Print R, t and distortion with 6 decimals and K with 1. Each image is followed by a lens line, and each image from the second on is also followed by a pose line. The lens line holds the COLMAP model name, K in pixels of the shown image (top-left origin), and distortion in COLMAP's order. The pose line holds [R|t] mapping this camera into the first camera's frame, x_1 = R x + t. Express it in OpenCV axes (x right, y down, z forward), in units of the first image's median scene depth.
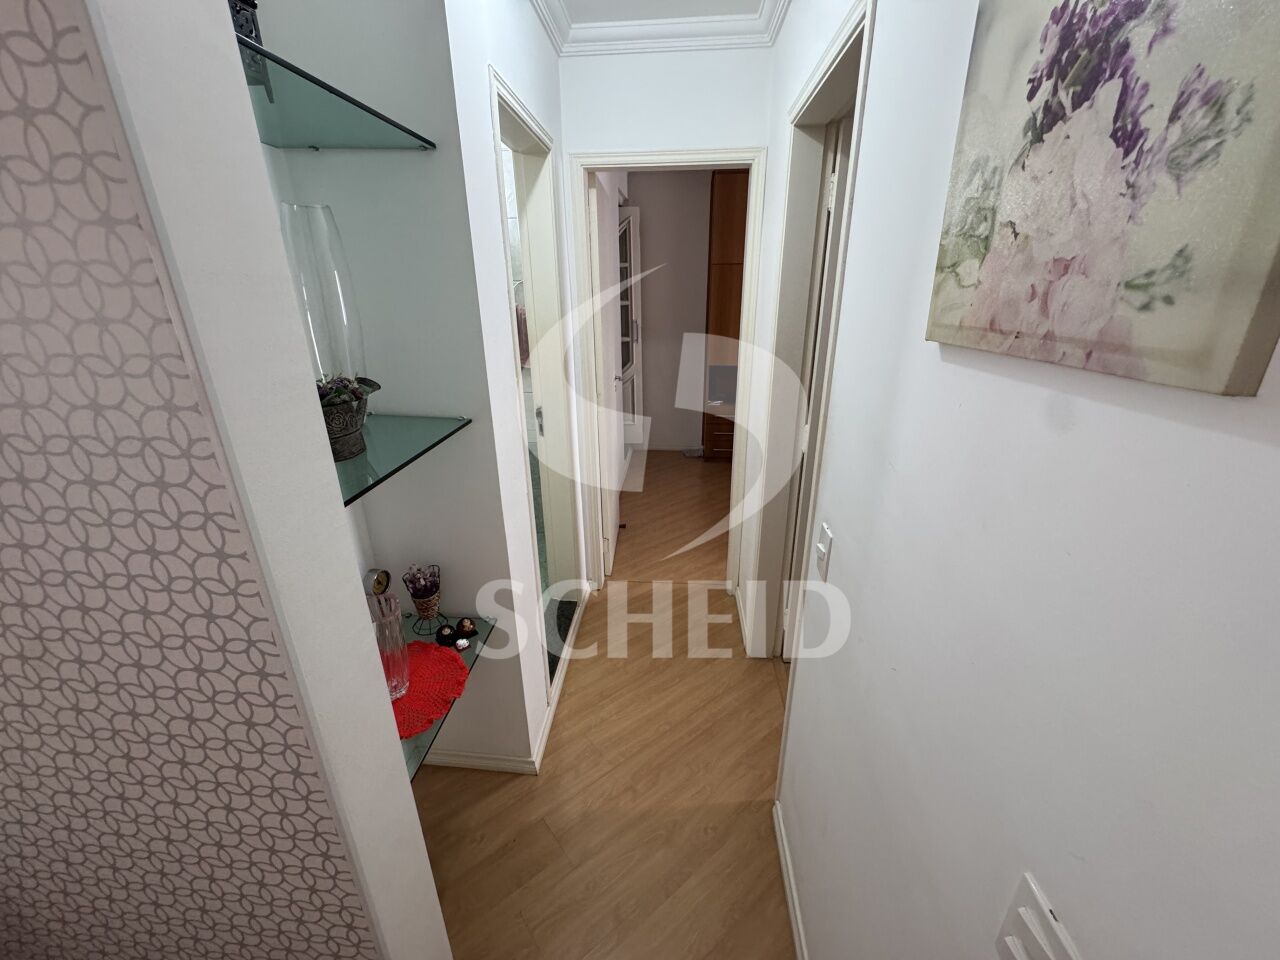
lens RADIAL K [[513.9, 0, 638.7], [0, 513.9, 478.7], [0, 0, 1]] dist [0.000690, 0.000072]
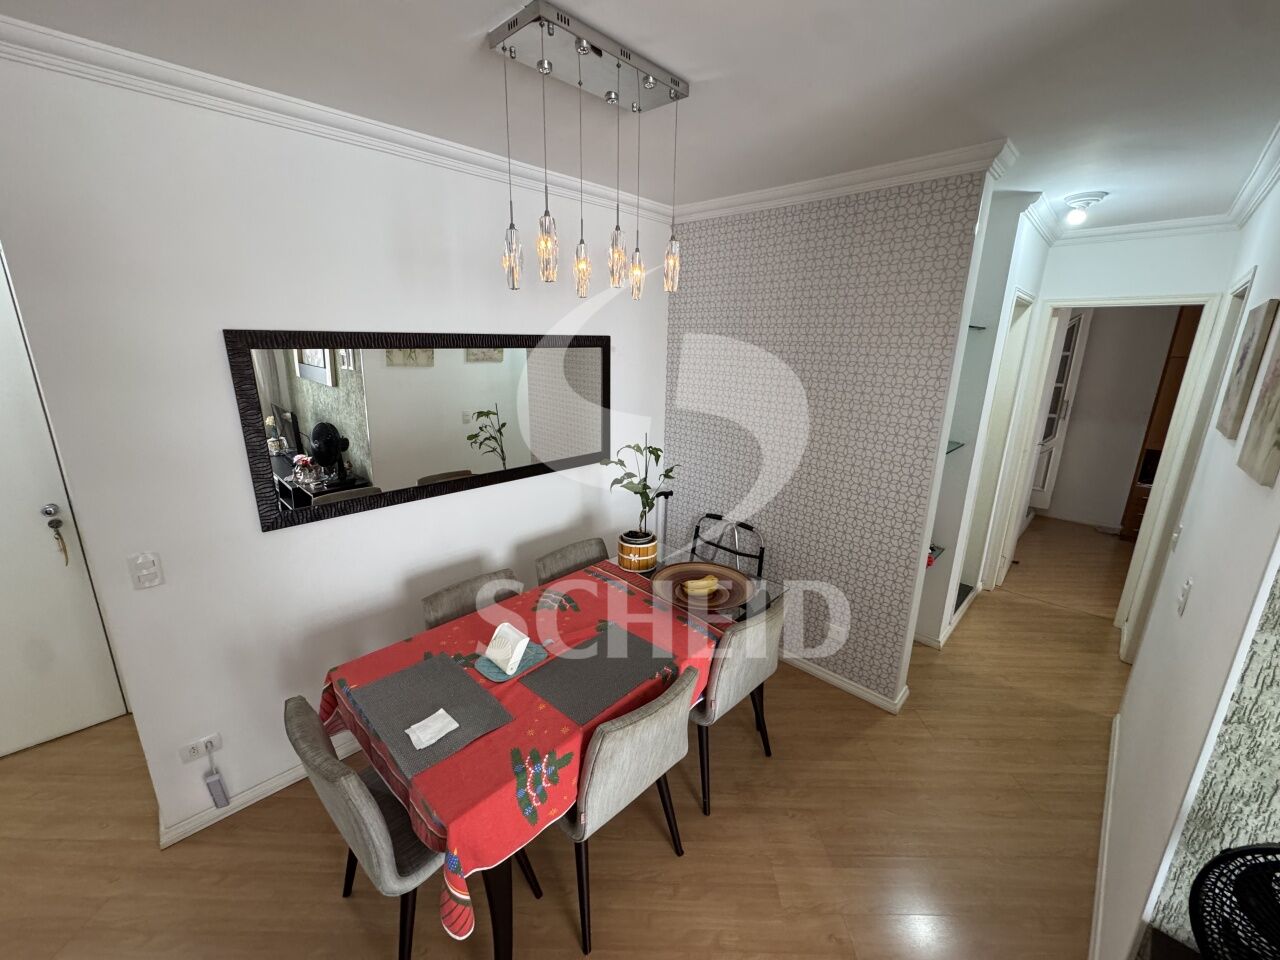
lens RADIAL K [[513.9, 0, 637.3], [0, 513.9, 480.7], [0, 0, 1]] dist [0.000690, 0.000072]
pose [[0.770233, 0.187165, -0.609680, -0.015246], [-0.248083, 0.968606, -0.016062, 0.147643], [0.587533, 0.163623, 0.792485, -0.539209]]
